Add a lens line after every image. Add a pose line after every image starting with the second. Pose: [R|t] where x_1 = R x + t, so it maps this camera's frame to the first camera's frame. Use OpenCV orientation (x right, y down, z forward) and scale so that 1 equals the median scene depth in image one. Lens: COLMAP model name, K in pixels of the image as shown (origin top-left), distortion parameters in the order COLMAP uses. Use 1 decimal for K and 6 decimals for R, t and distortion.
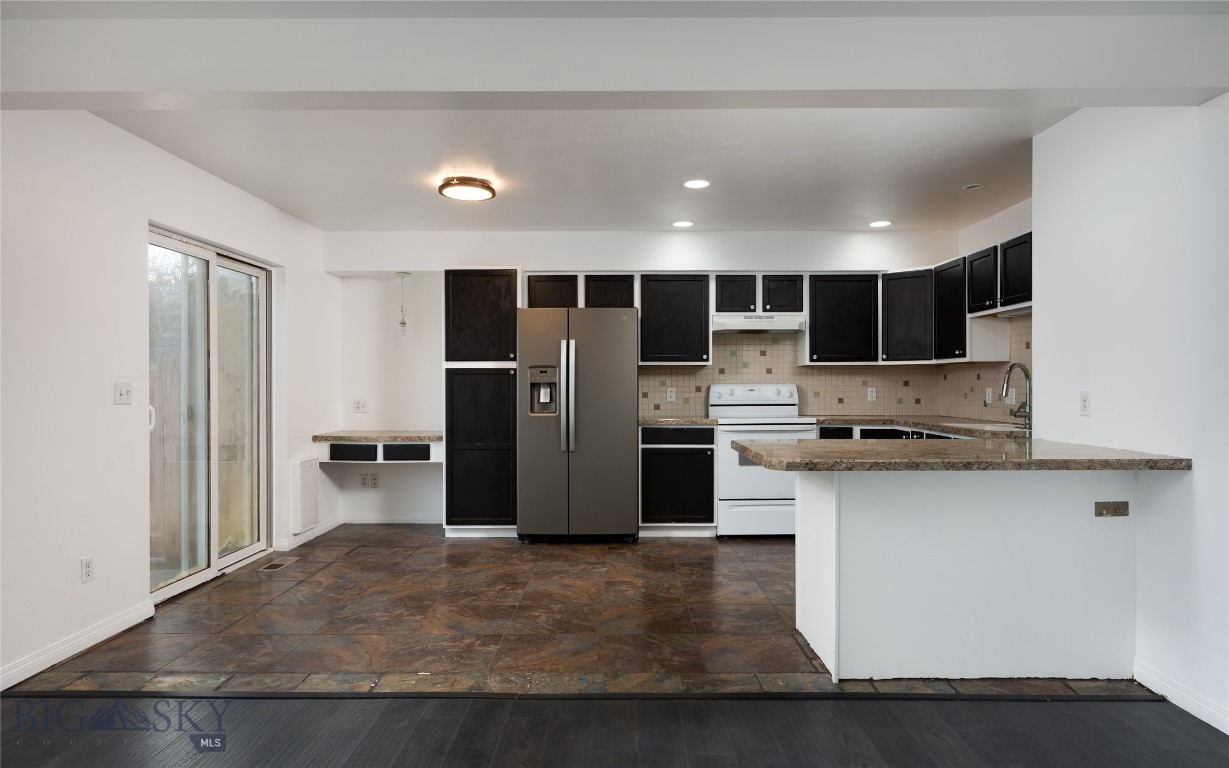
lens RADIAL K [[680.7, 0, 614.5], [0, 680.7, 384.0], [0, 0, 1]] dist [0.000504, -0.000073]
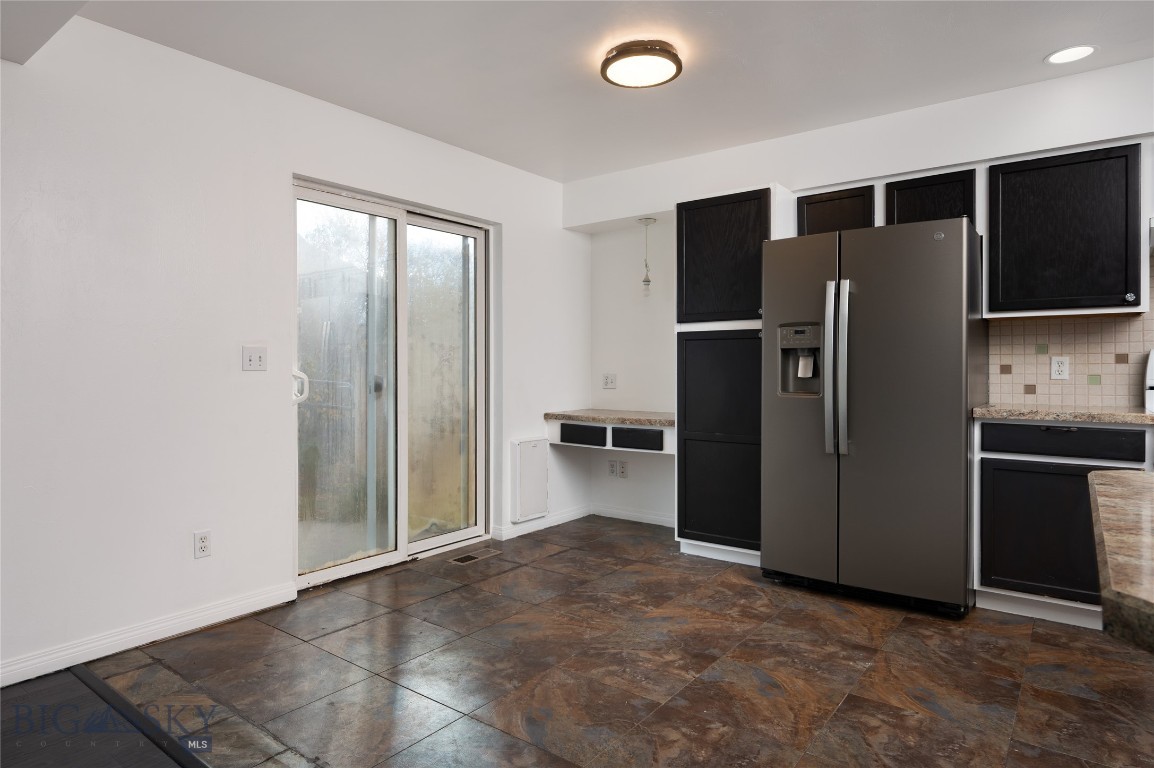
lens RADIAL K [[647.8, 0, 574.6], [0, 647.8, 373.1], [0, 0, 1]] dist [-0.001450, 0.000423]
pose [[0.791491, 0.004326, -0.611166, 0.108392], [0.001203, 0.999962, 0.008635, 0.016625], [0.611180, -0.007570, 0.791456, 0.361346]]
